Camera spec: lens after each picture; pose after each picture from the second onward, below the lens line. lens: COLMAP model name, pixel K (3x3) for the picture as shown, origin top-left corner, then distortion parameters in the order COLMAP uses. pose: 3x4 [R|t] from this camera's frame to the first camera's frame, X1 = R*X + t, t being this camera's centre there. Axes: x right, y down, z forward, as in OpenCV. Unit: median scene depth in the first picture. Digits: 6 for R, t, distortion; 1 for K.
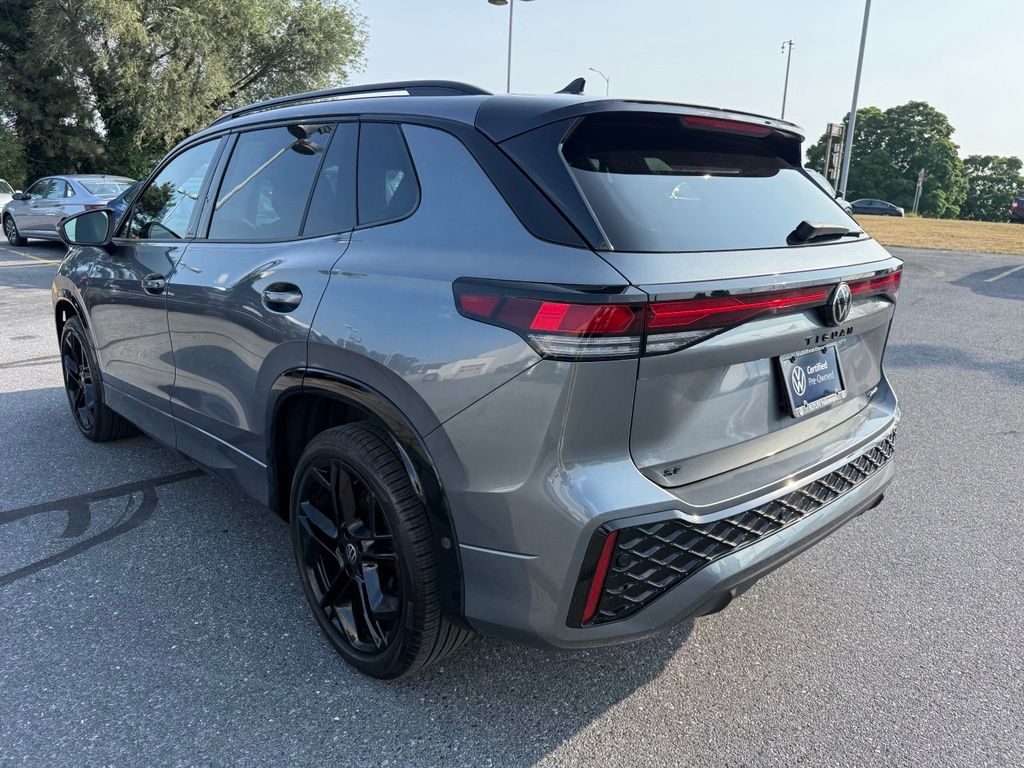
lens RADIAL K [[729.3, 0, 503.4], [0, 729.3, 387.7], [0, 0, 1]] dist [0.022360, -0.029913]
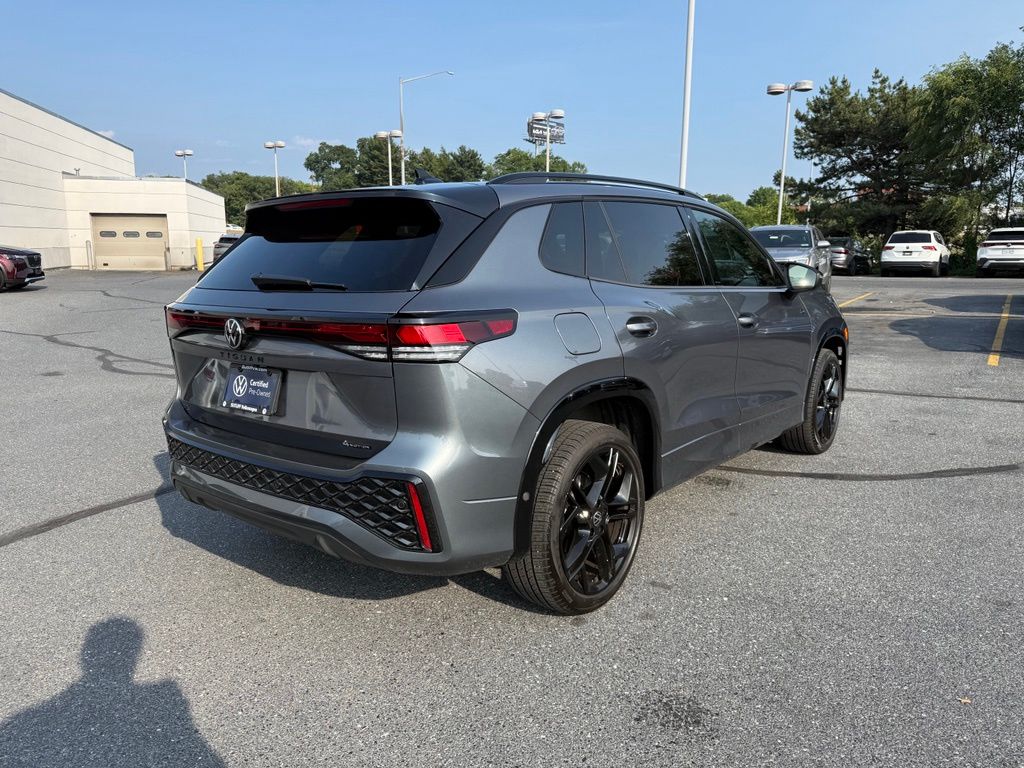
lens RADIAL K [[729.3, 0, 516.2], [0, 729.3, 383.6], [0, 0, 1]] dist [0.022360, -0.029913]
pose [[0.157221, 0.155521, -0.975241, 1.593348], [-0.229666, 0.966205, 0.117055, -0.256787], [0.960487, 0.205576, 0.187625, 1.068235]]
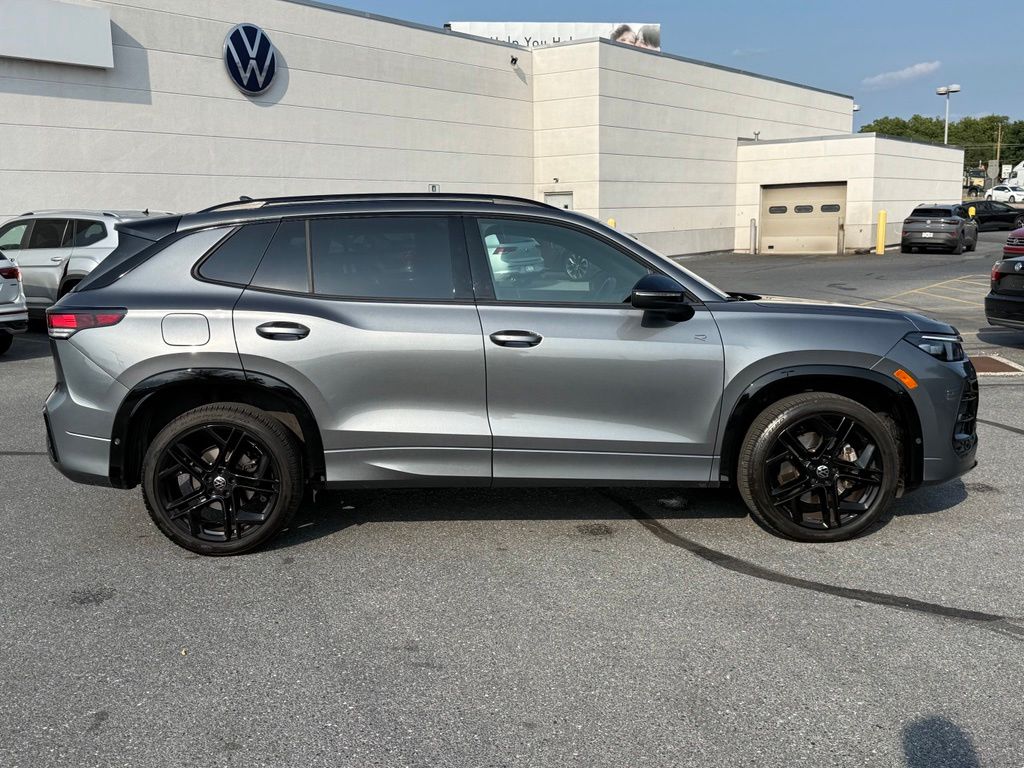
lens RADIAL K [[1040.3, 0, 506.7], [0, 1040.3, 405.1], [0, 0, 1]] dist [0.054684, 0.000000]
pose [[-0.653873, 0.114523, -0.747886, 1.665387], [-0.175438, 0.938588, 0.297109, -0.847269], [0.735983, 0.325480, -0.593626, 3.237727]]
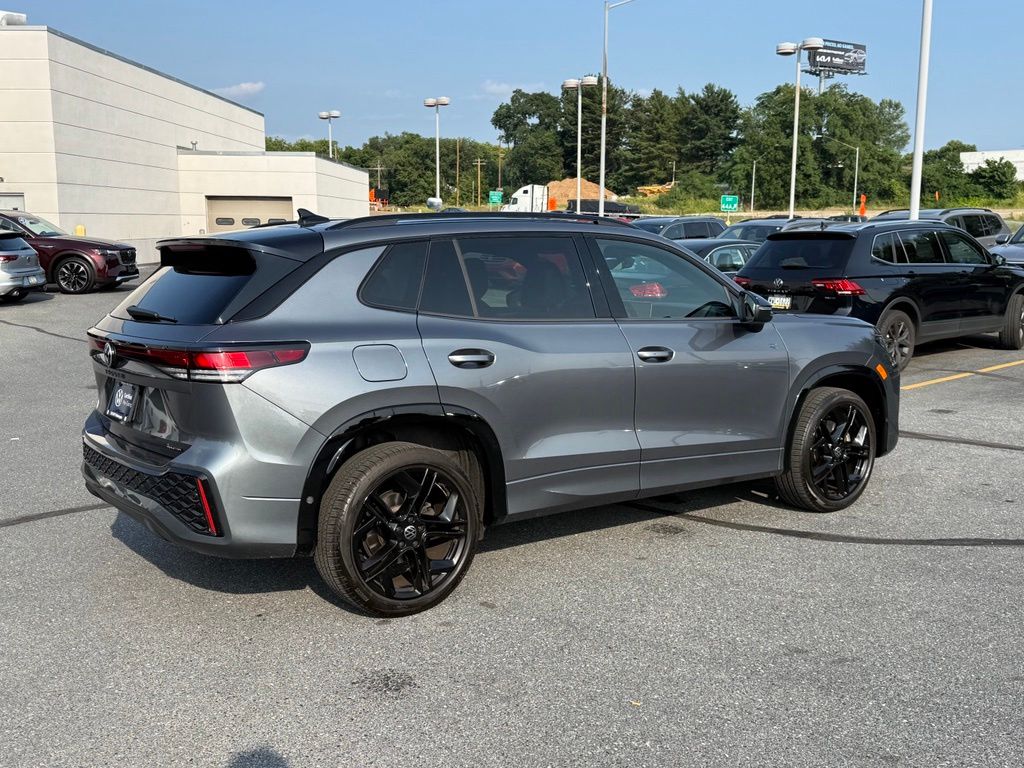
lens RADIAL K [[1040.3, 0, 508.1], [0, 1040.3, 394.6], [0, 0, 1]] dist [0.054684, 0.000000]
pose [[-0.105957, 0.129453, -0.985908, 2.322689], [-0.235598, 0.959990, 0.151369, -0.512241], [0.966057, 0.248316, -0.071219, 1.754336]]
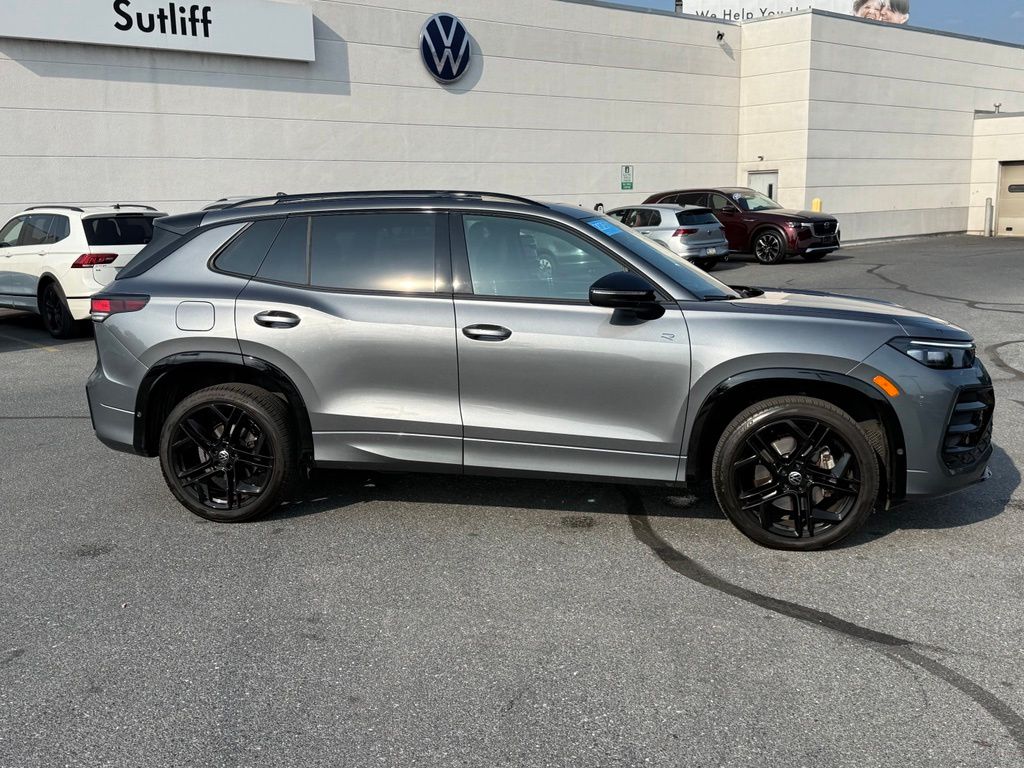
lens RADIAL K [[1040.3, 0, 506.5], [0, 1040.3, 403.2], [0, 0, 1]] dist [0.054684, 0.000000]
pose [[-0.807456, 0.096449, -0.581990, 1.290182], [-0.141304, 0.926205, 0.349540, -0.987867], [0.572755, 0.364476, -0.734241, 3.654827]]
